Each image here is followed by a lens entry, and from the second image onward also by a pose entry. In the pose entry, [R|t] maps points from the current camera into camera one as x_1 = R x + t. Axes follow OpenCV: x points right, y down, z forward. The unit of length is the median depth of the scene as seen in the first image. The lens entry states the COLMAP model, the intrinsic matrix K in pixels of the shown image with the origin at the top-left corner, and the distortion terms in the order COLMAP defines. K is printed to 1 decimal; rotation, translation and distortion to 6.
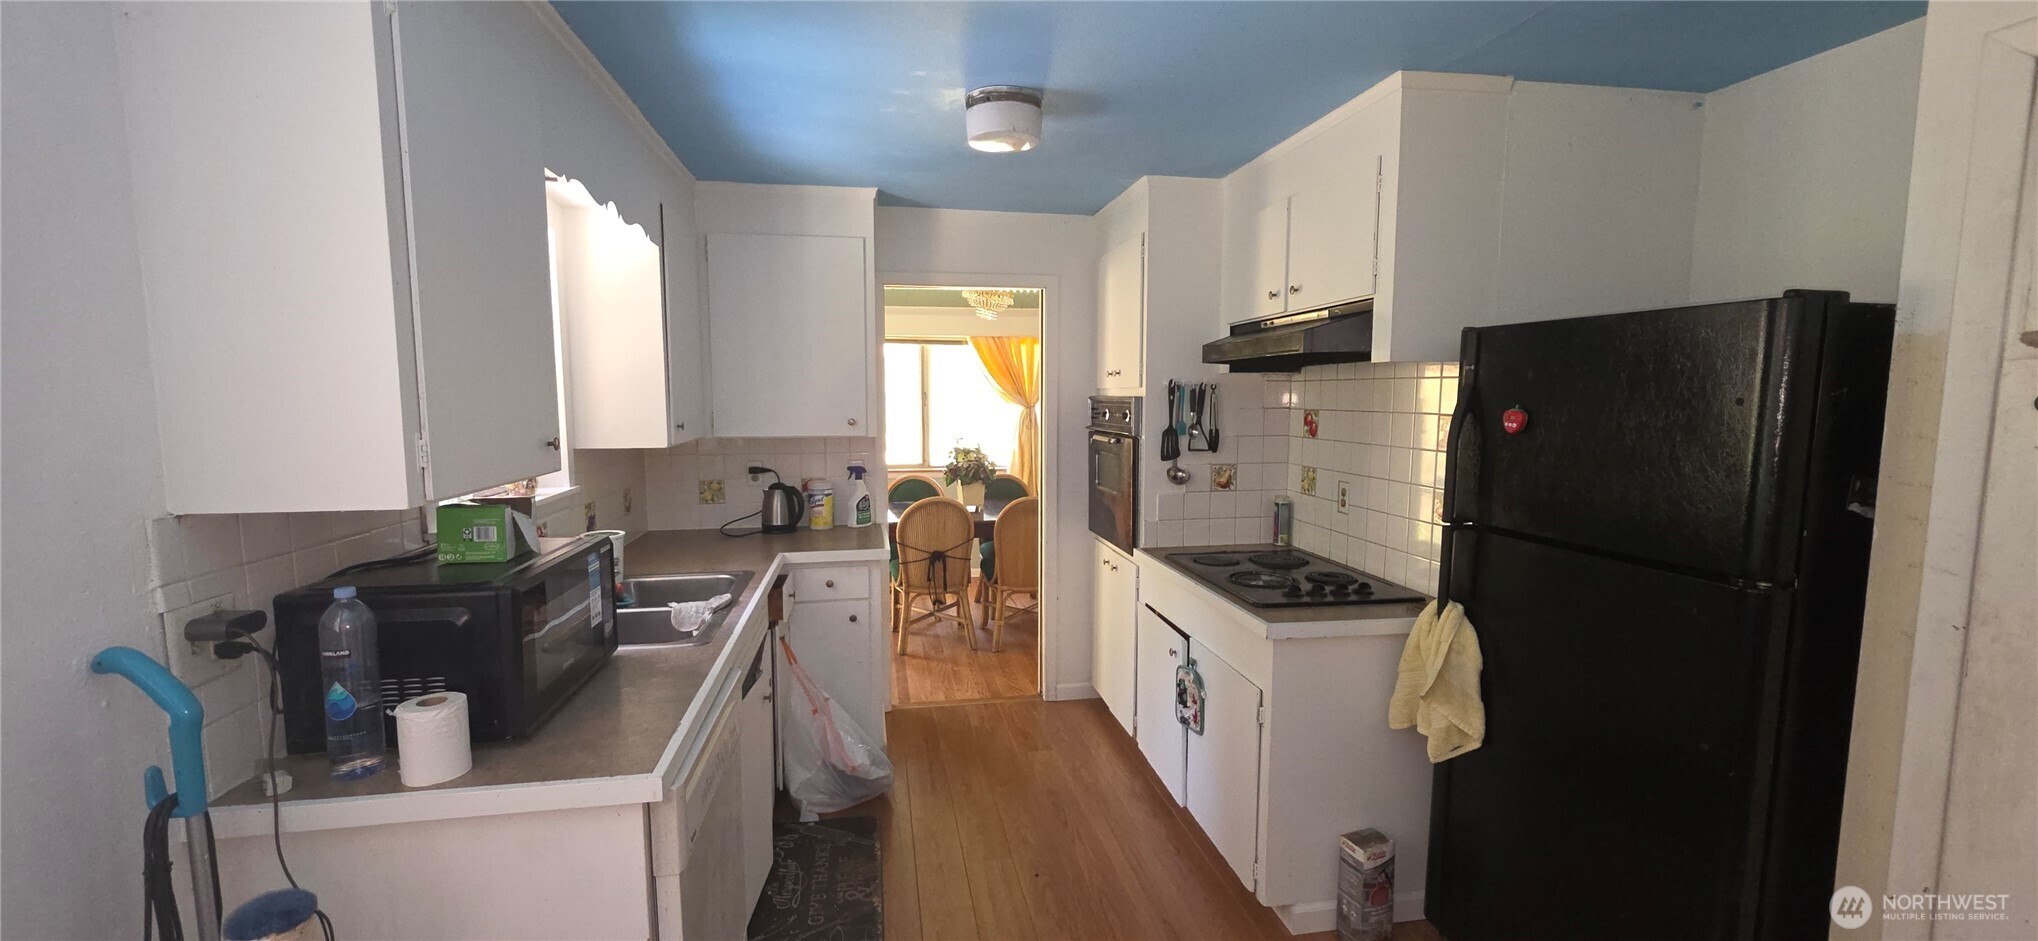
lens RADIAL K [[814.3, 0, 1015.4], [0, 814.3, 477.0], [0, 0, 1]] dist [-0.002123, -0.000435]
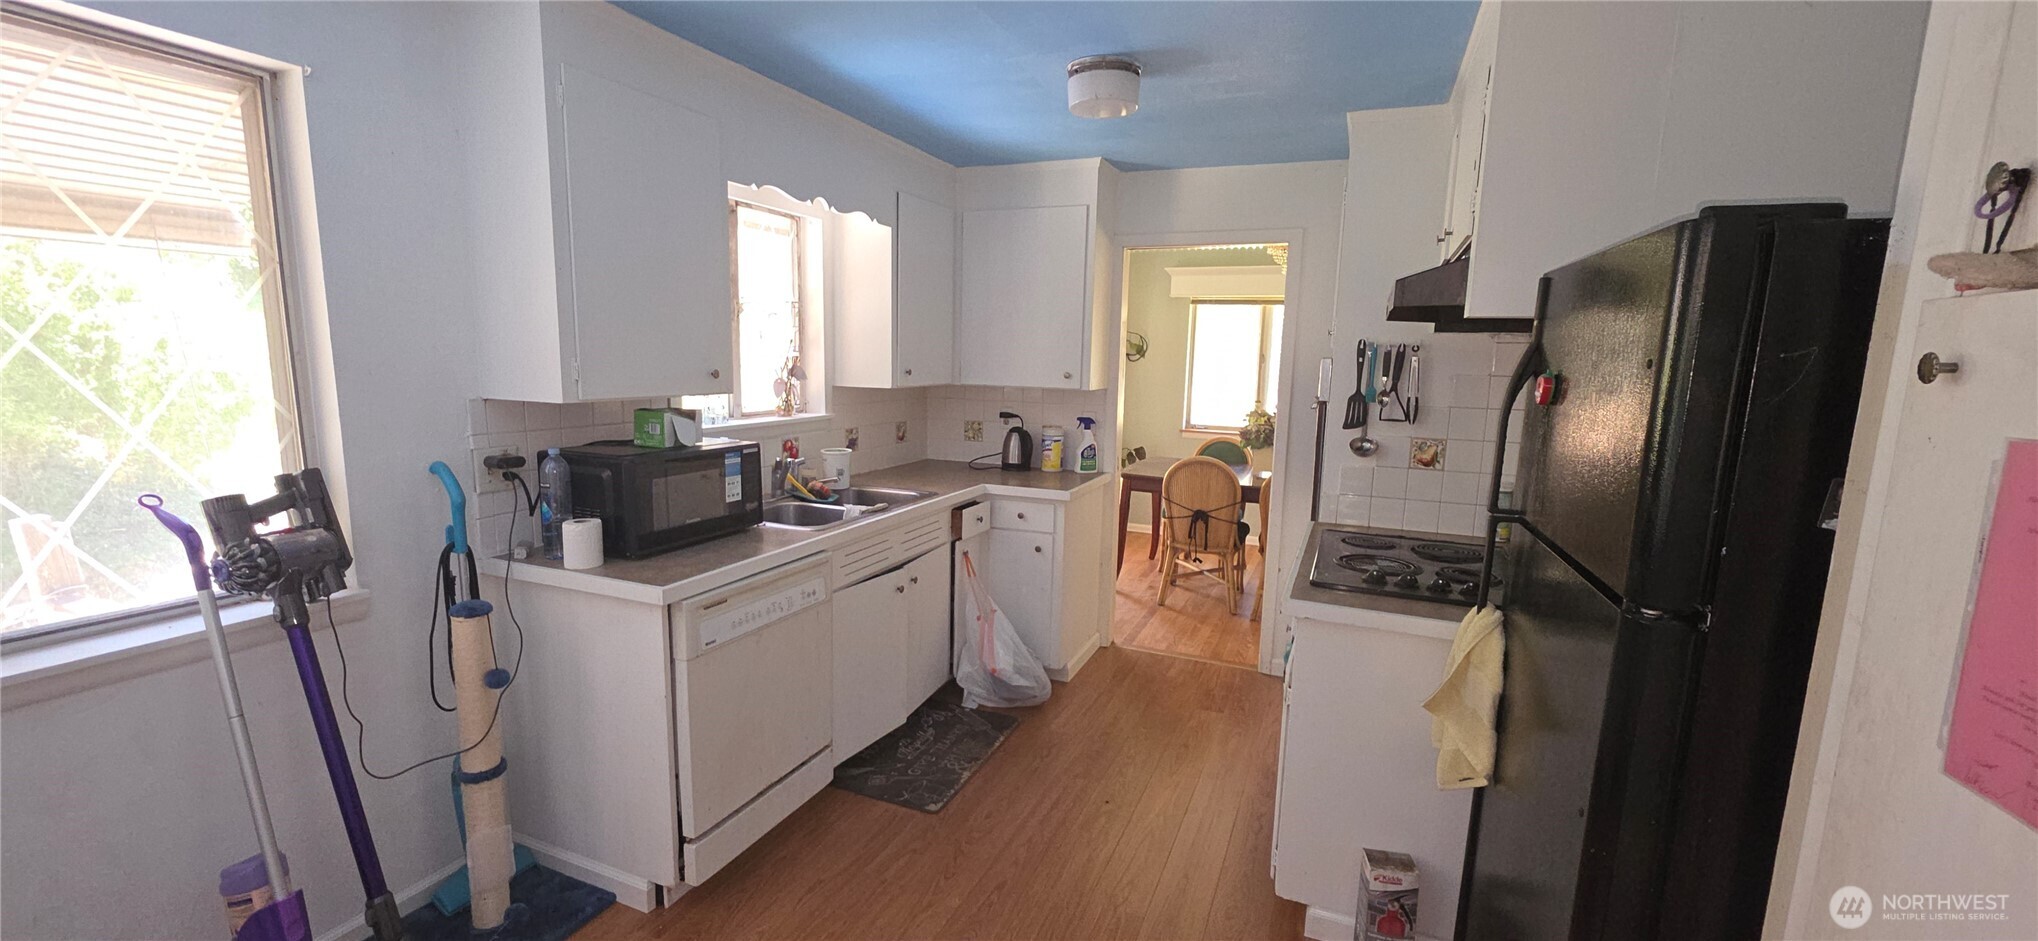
lens RADIAL K [[814.3, 0, 1005.2], [0, 814.3, 476.5], [0, 0, 1]] dist [-0.002123, -0.000435]
pose [[0.838184, 0.101291, -0.535899, 0.353435], [-0.078187, 0.994769, 0.065733, 0.002881], [0.539754, -0.013196, 0.841719, 0.025532]]
